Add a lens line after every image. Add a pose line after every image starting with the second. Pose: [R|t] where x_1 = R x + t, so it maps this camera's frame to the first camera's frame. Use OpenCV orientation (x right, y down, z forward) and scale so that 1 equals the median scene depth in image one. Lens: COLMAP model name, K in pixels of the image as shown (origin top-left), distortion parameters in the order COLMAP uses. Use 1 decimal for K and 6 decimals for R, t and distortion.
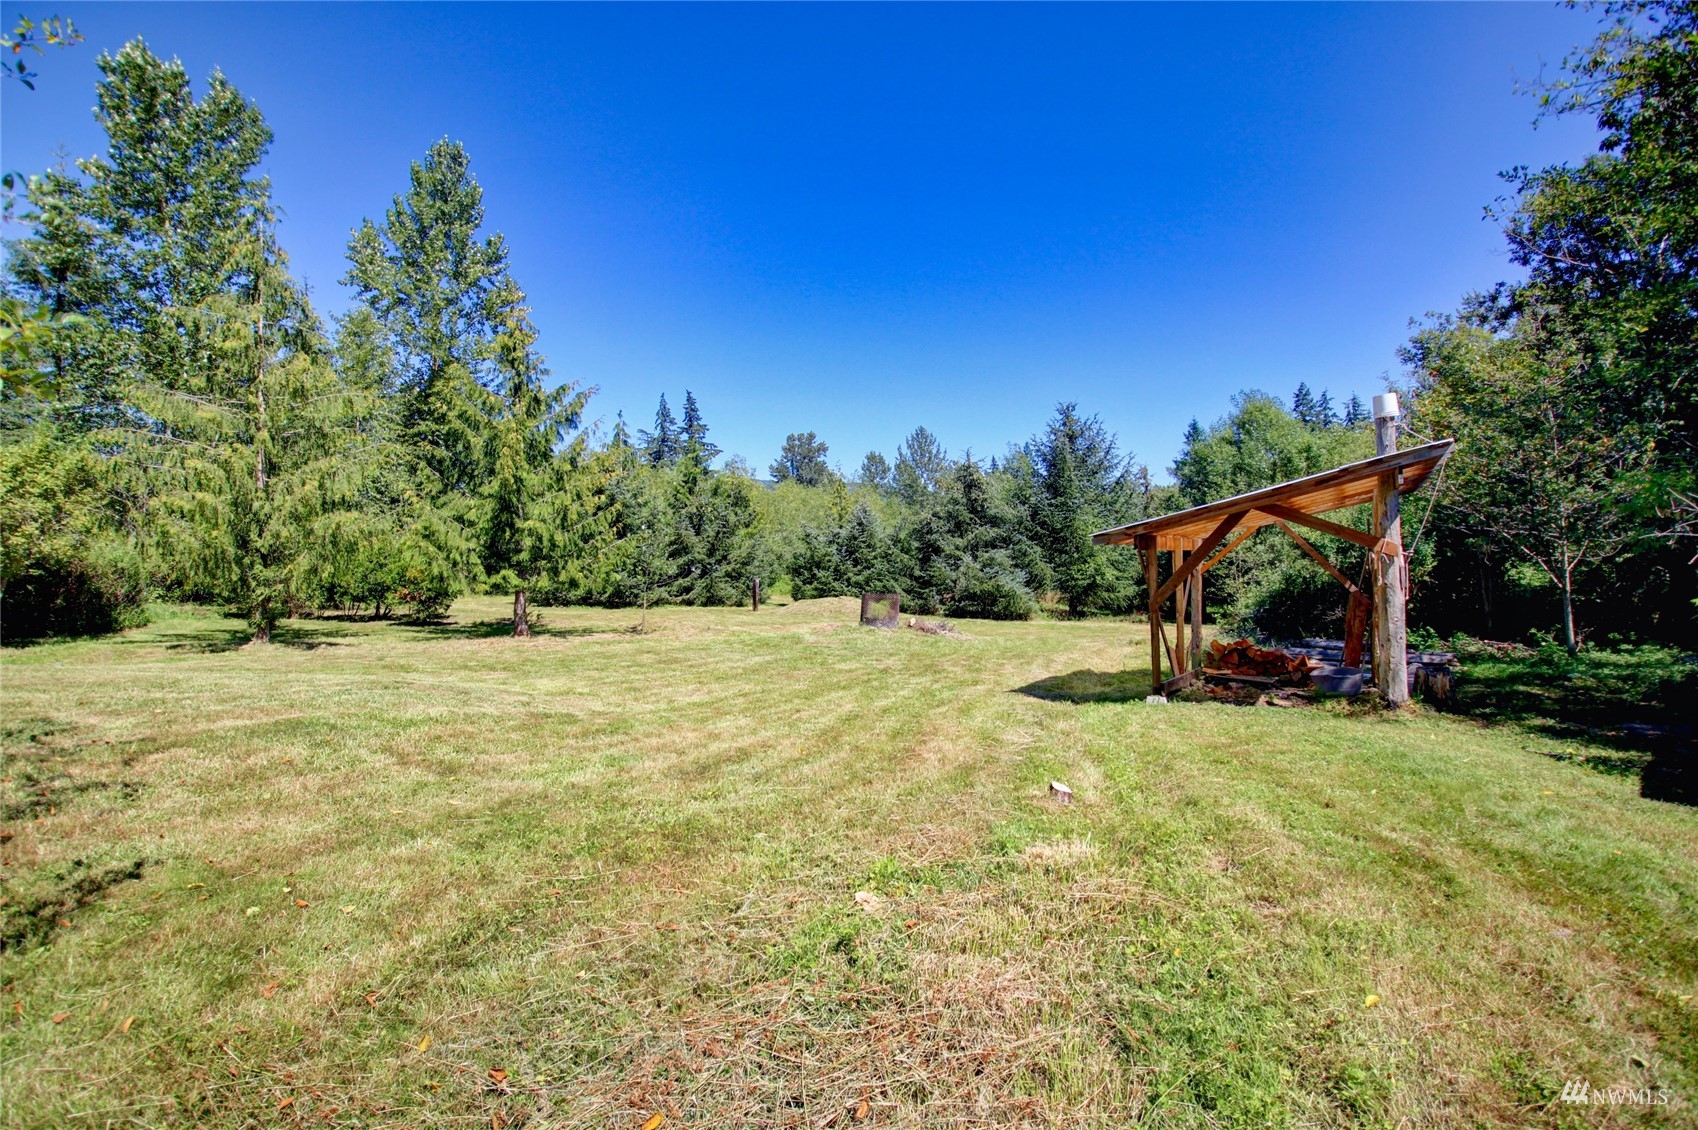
lens RADIAL K [[802.1, 0, 849.0], [0, 802.1, 565.0], [0, 0, 1]] dist [-0.000303, -0.000533]
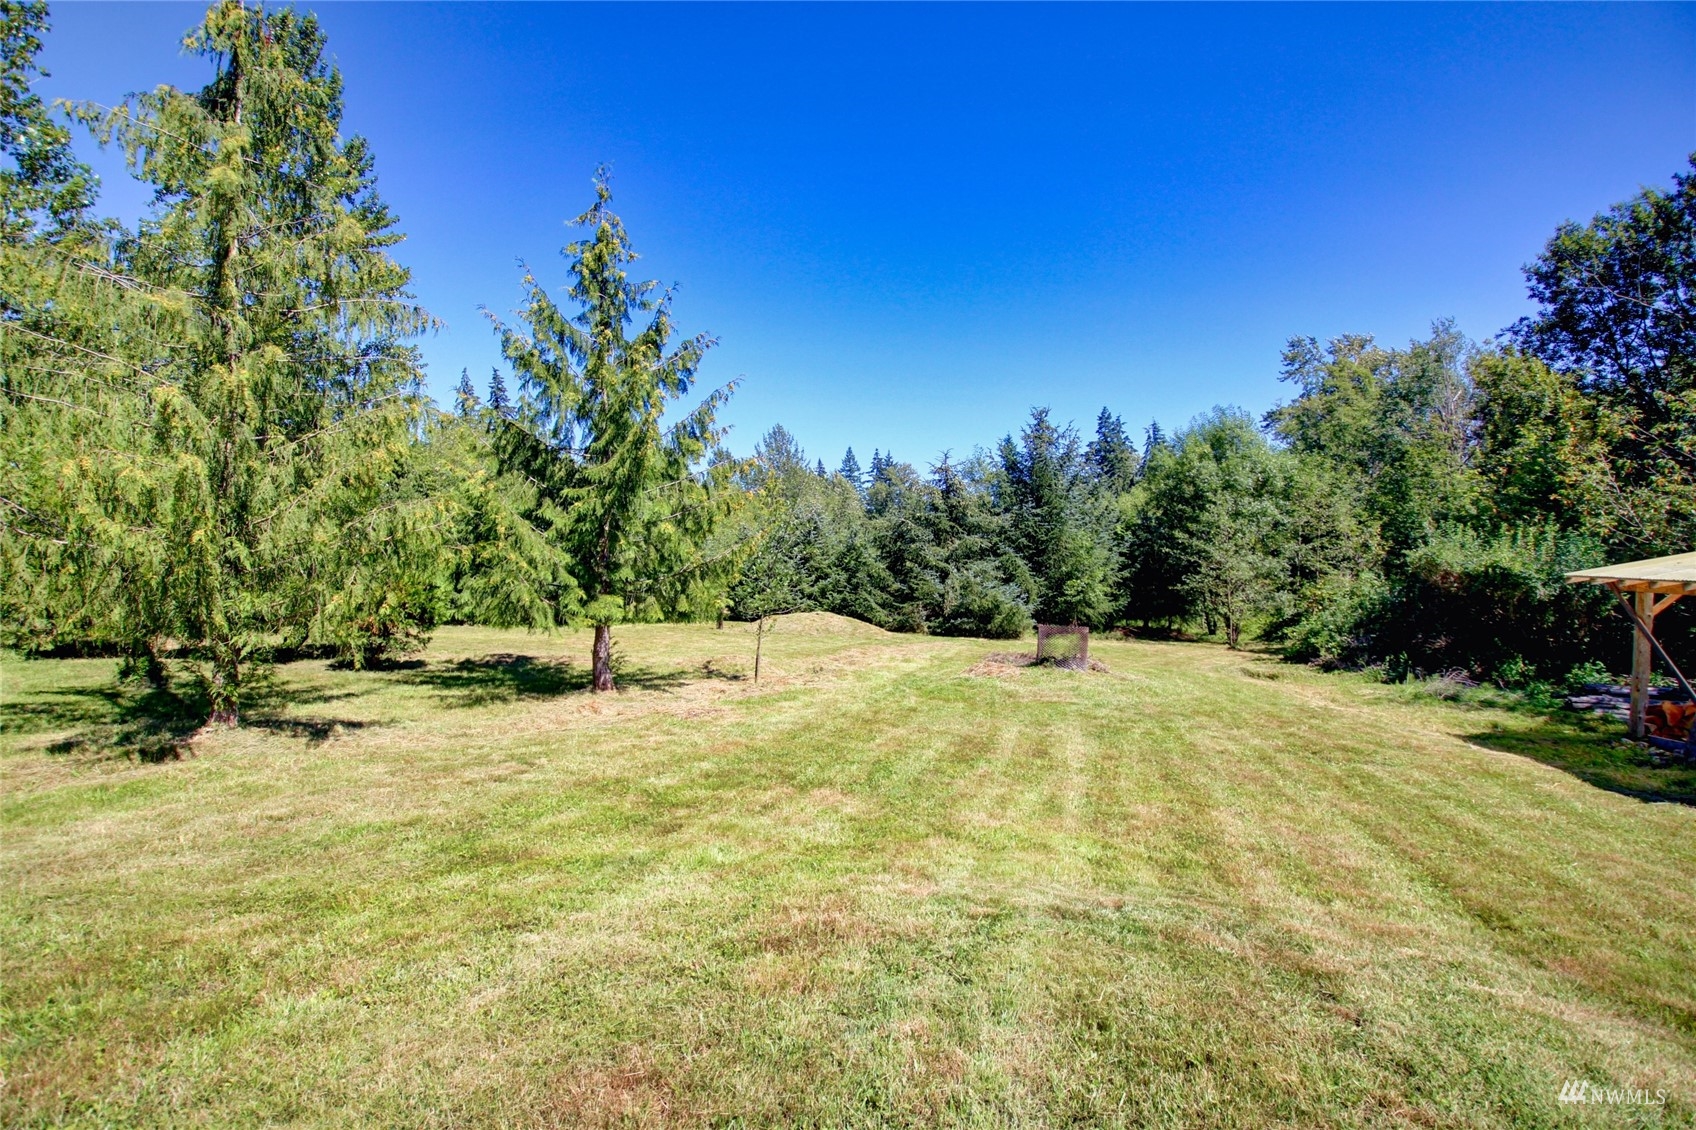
lens RADIAL K [[796.7, 0, 848.0], [0, 796.7, 565.0], [0, 0, 1]] dist [-0.011523, -0.000419]
pose [[0.962246, 0.016452, 0.271682, -0.210236], [-0.016520, 0.999861, -0.002038, -0.010326], [-0.271678, -0.002527, 0.962385, 0.158697]]
